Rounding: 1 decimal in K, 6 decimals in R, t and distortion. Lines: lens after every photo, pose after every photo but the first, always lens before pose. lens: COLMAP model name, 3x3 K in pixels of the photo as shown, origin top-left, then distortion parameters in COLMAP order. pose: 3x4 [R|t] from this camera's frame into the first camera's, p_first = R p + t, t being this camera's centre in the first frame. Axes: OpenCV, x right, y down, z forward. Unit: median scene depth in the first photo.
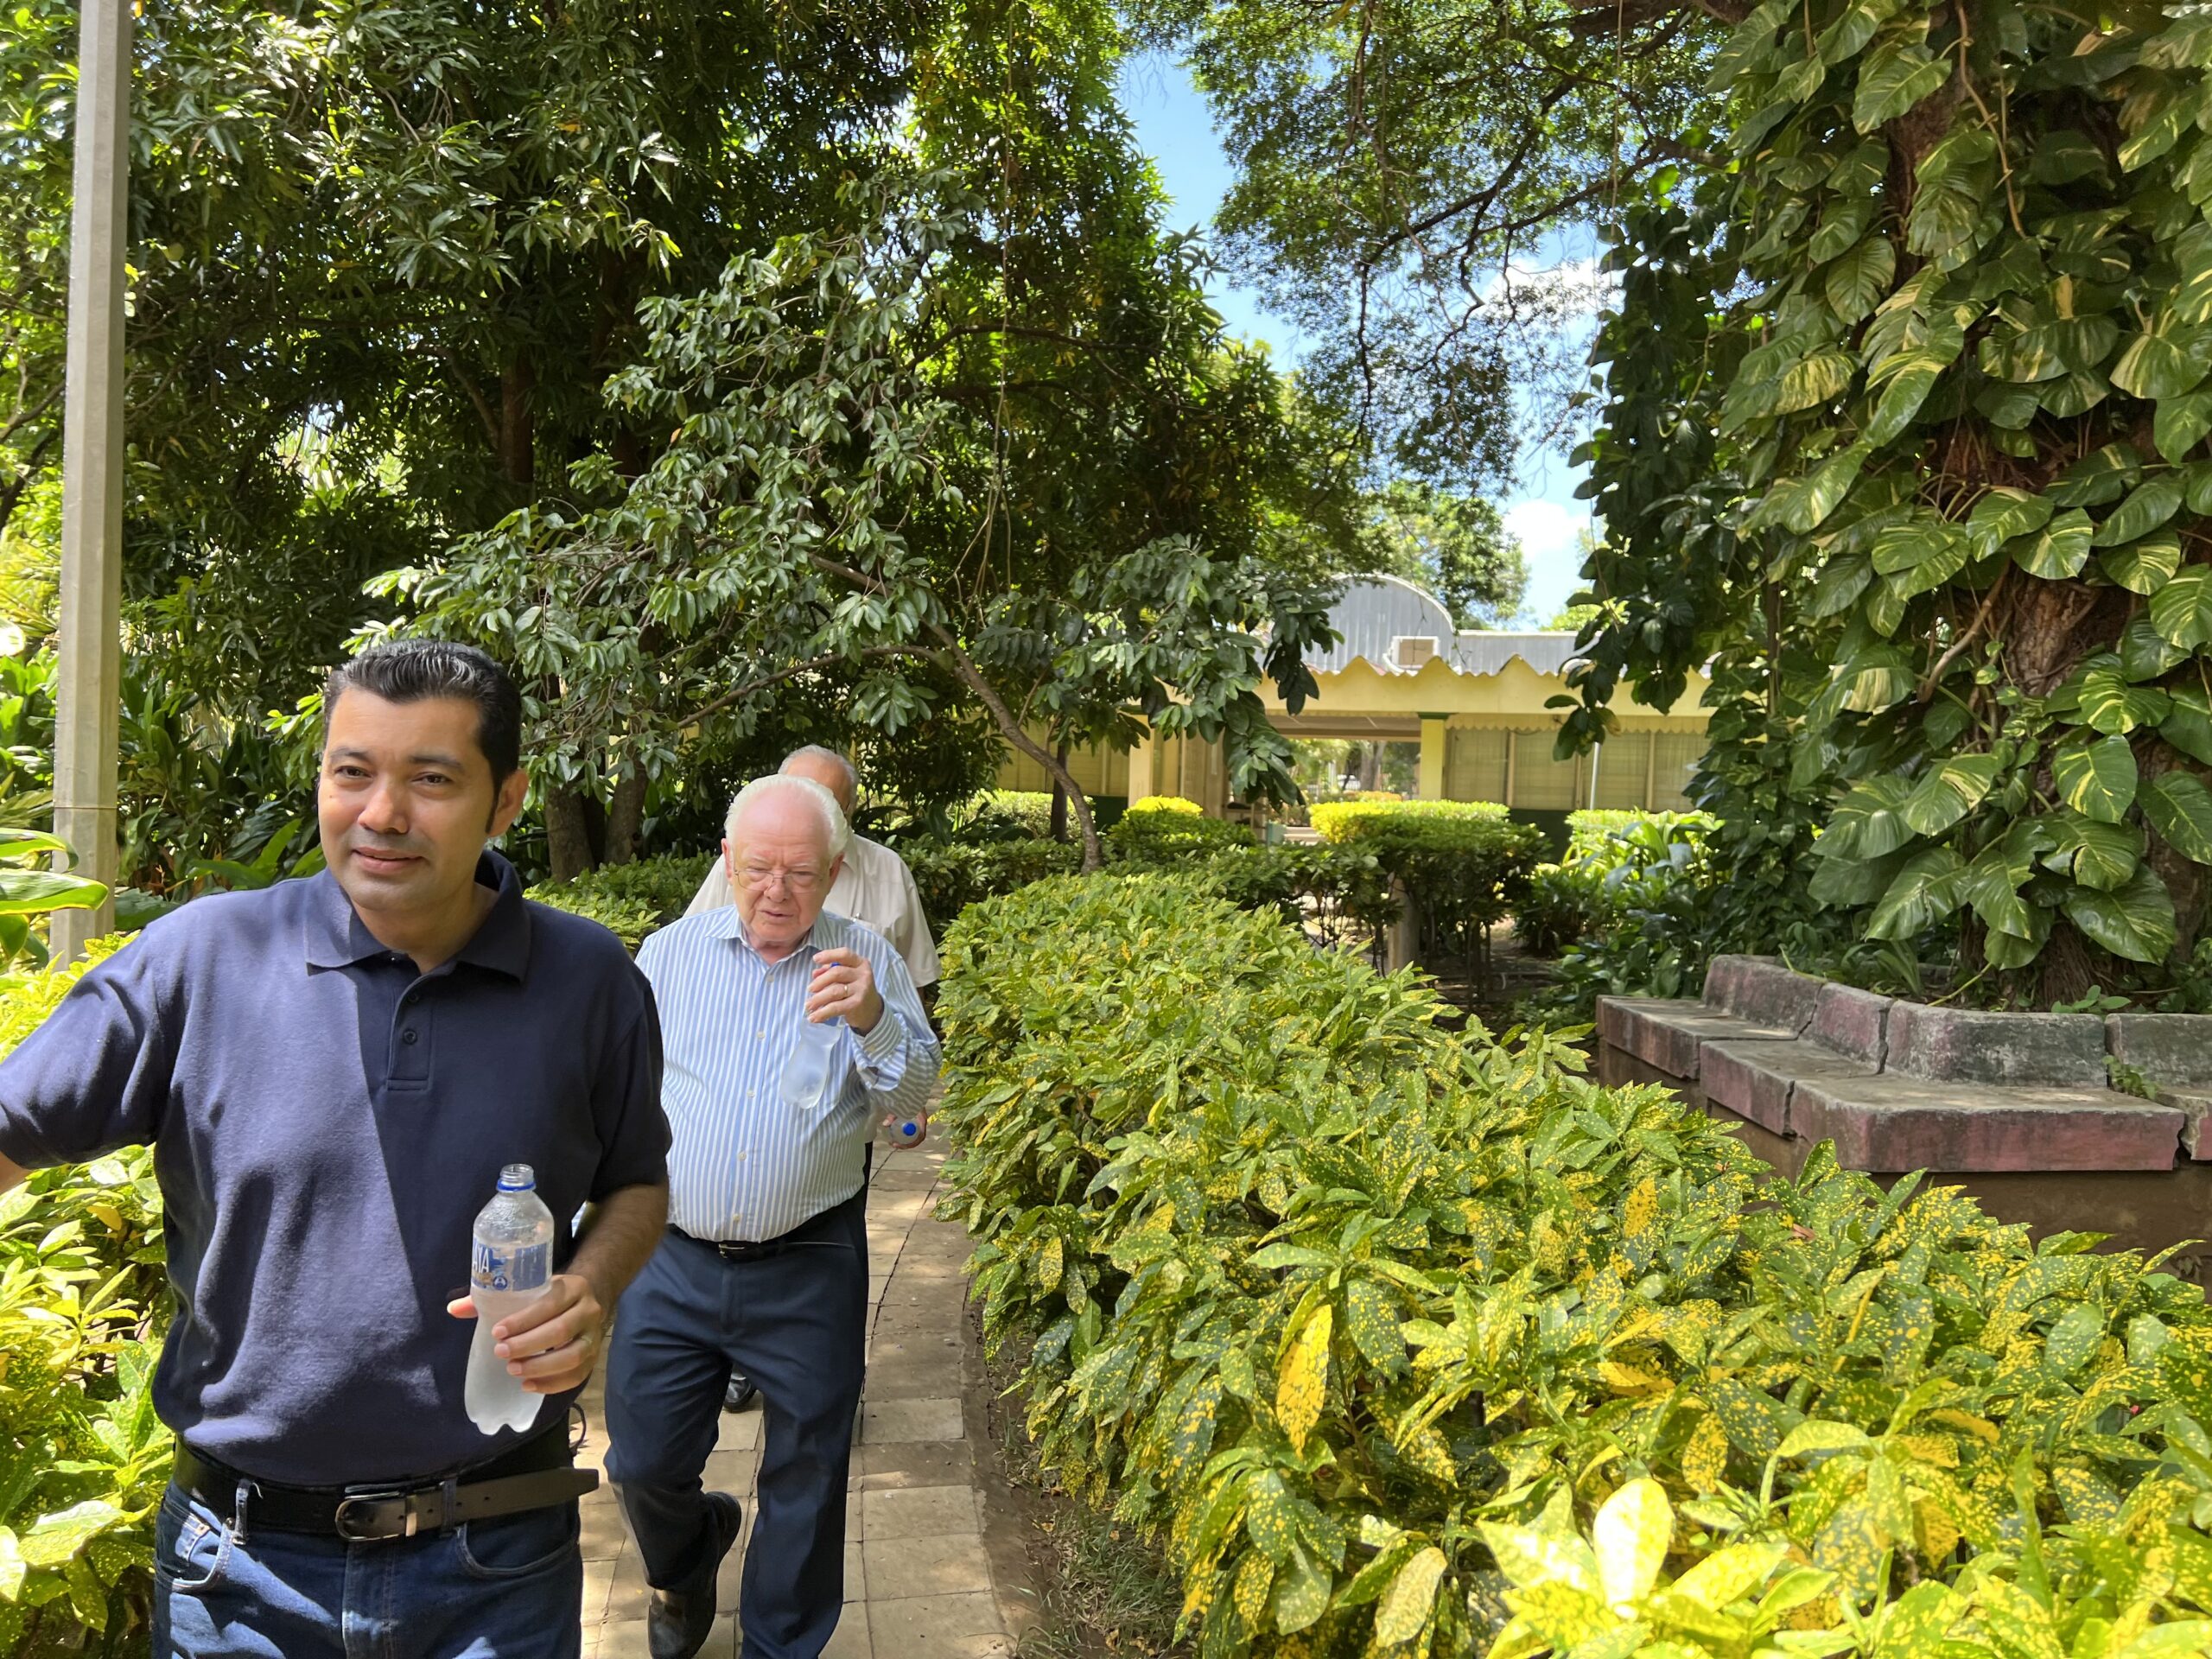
lens RADIAL K [[1704.7, 0, 1106.0], [0, 1704.7, 829.5], [0, 0, 1]] dist [0.034491, -0.090387]
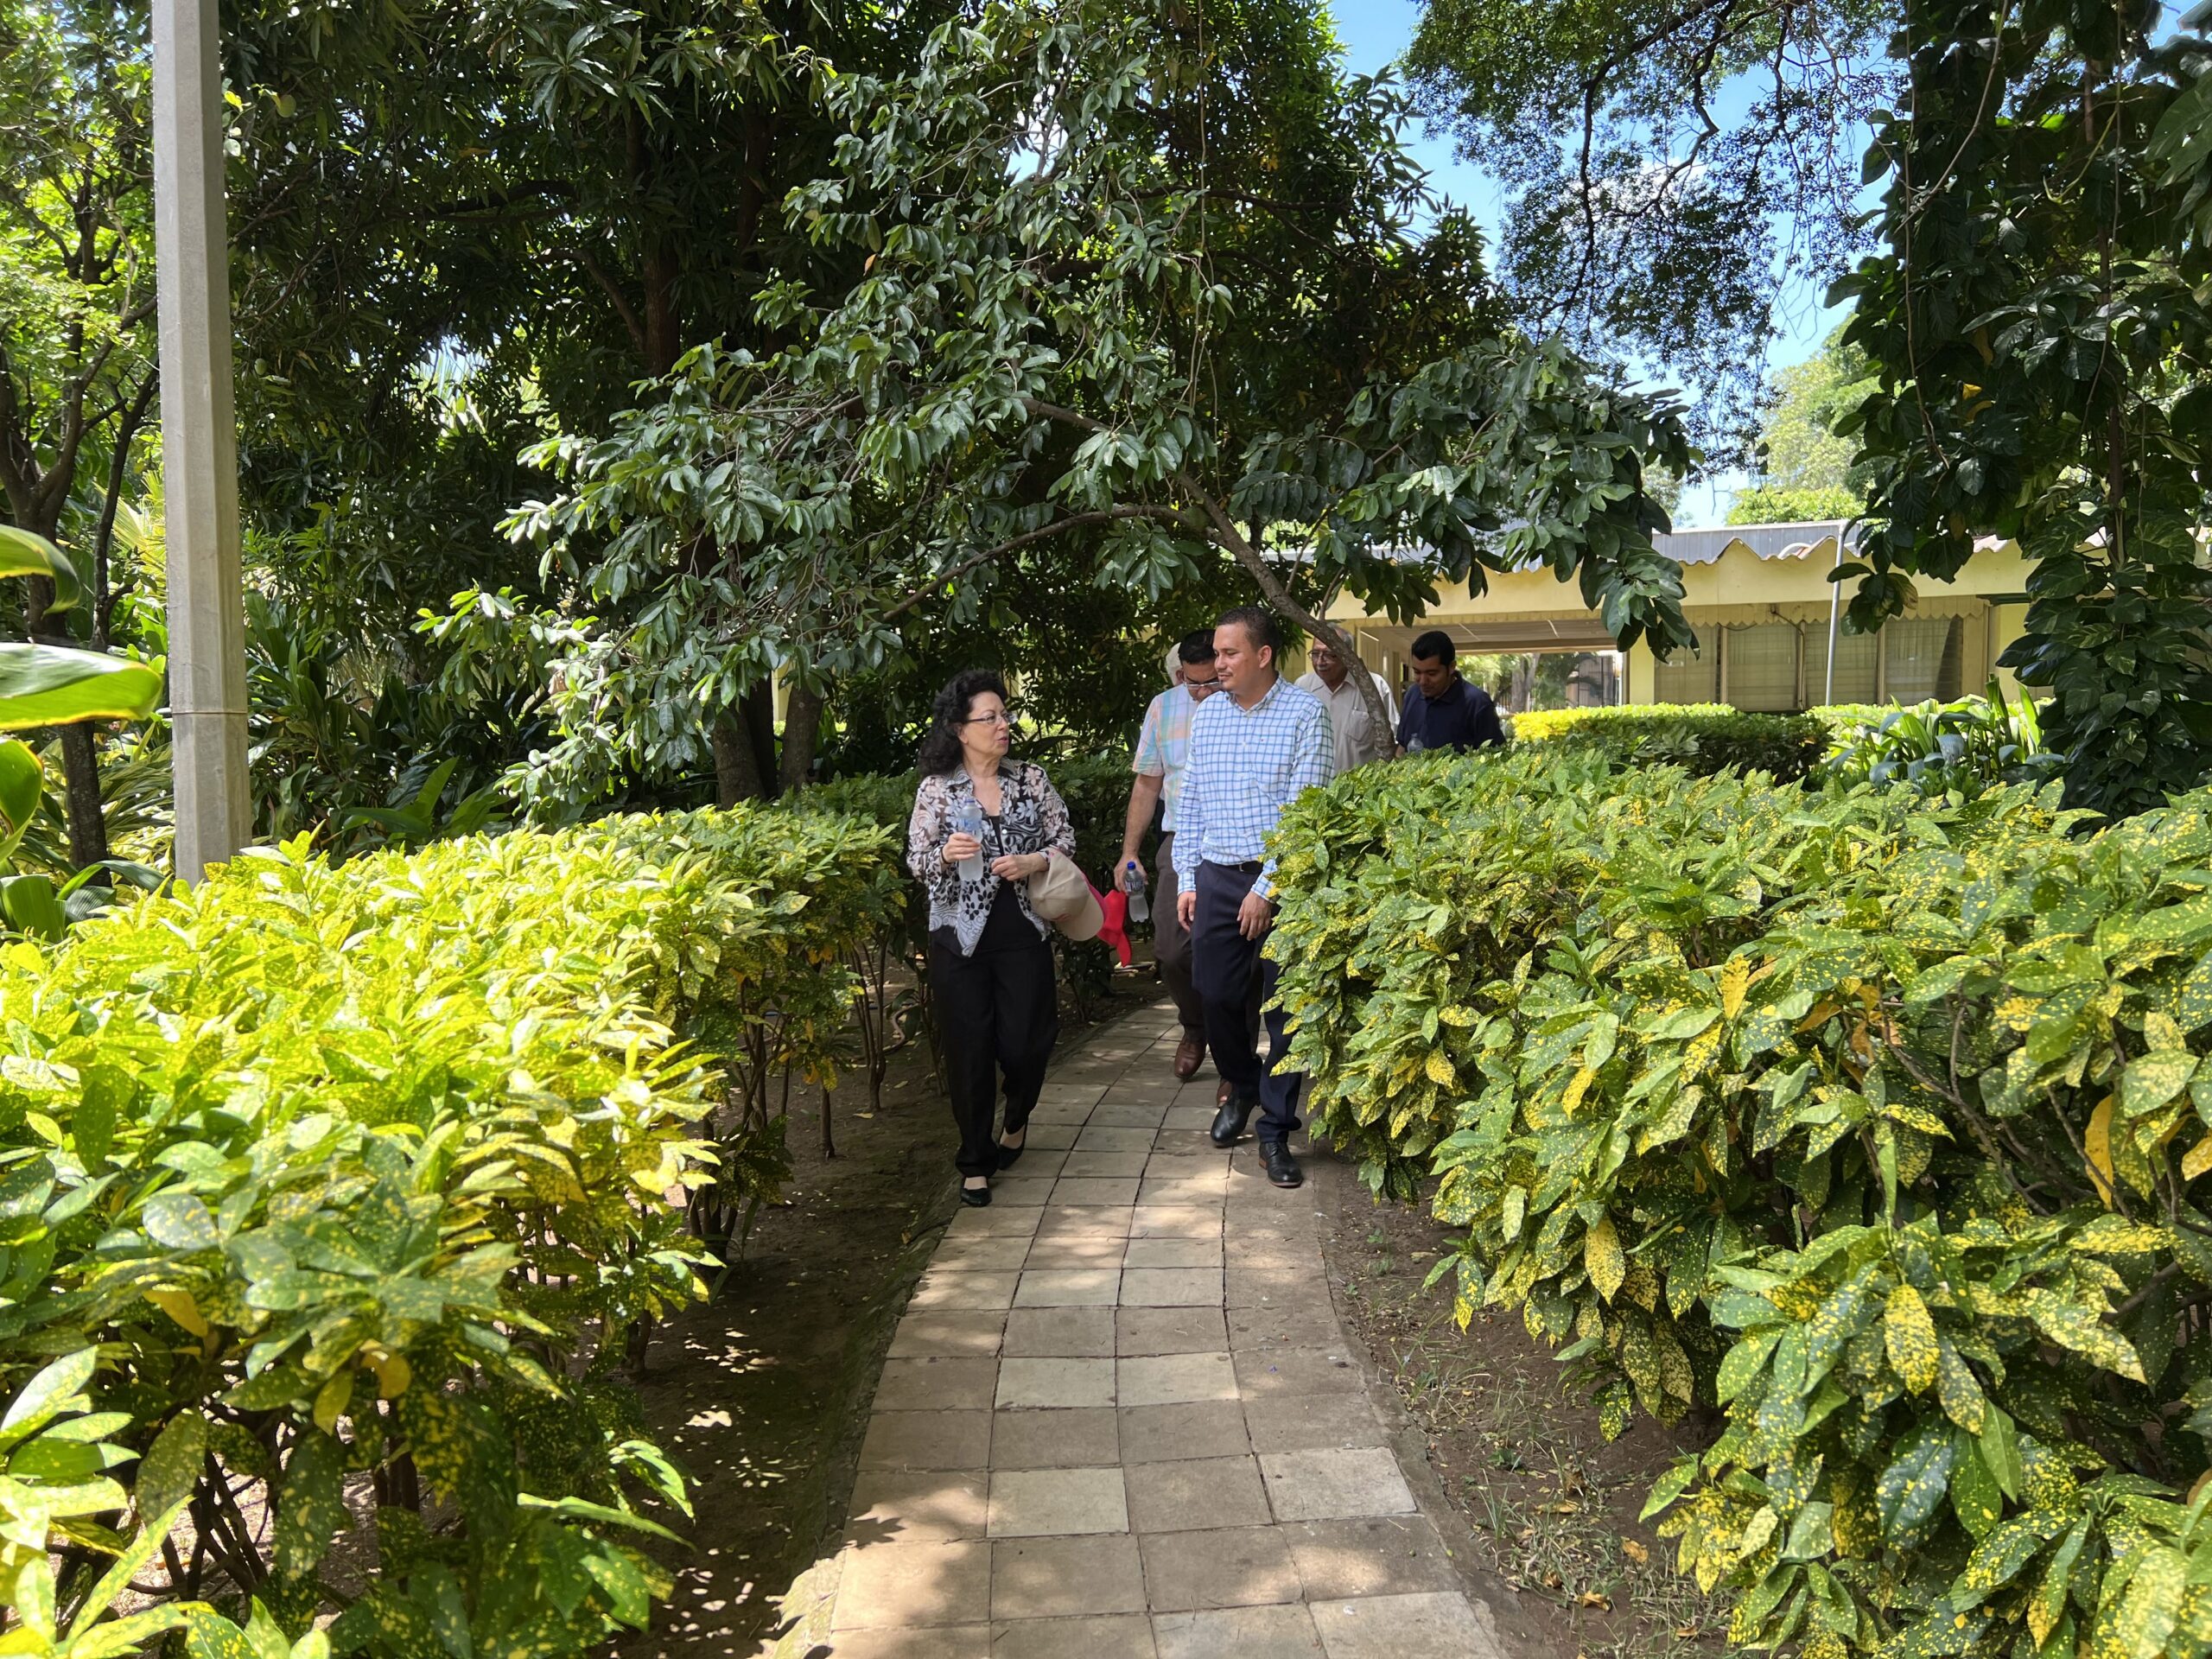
lens RADIAL K [[1704.7, 0, 1106.0], [0, 1704.7, 829.5], [0, 0, 1]] dist [0.034491, -0.090387]
pose [[0.996281, -0.040753, -0.075916, -0.068753], [0.043142, 0.998615, 0.030107, 0.021761], [0.074584, -0.033270, 0.996660, 0.134467]]
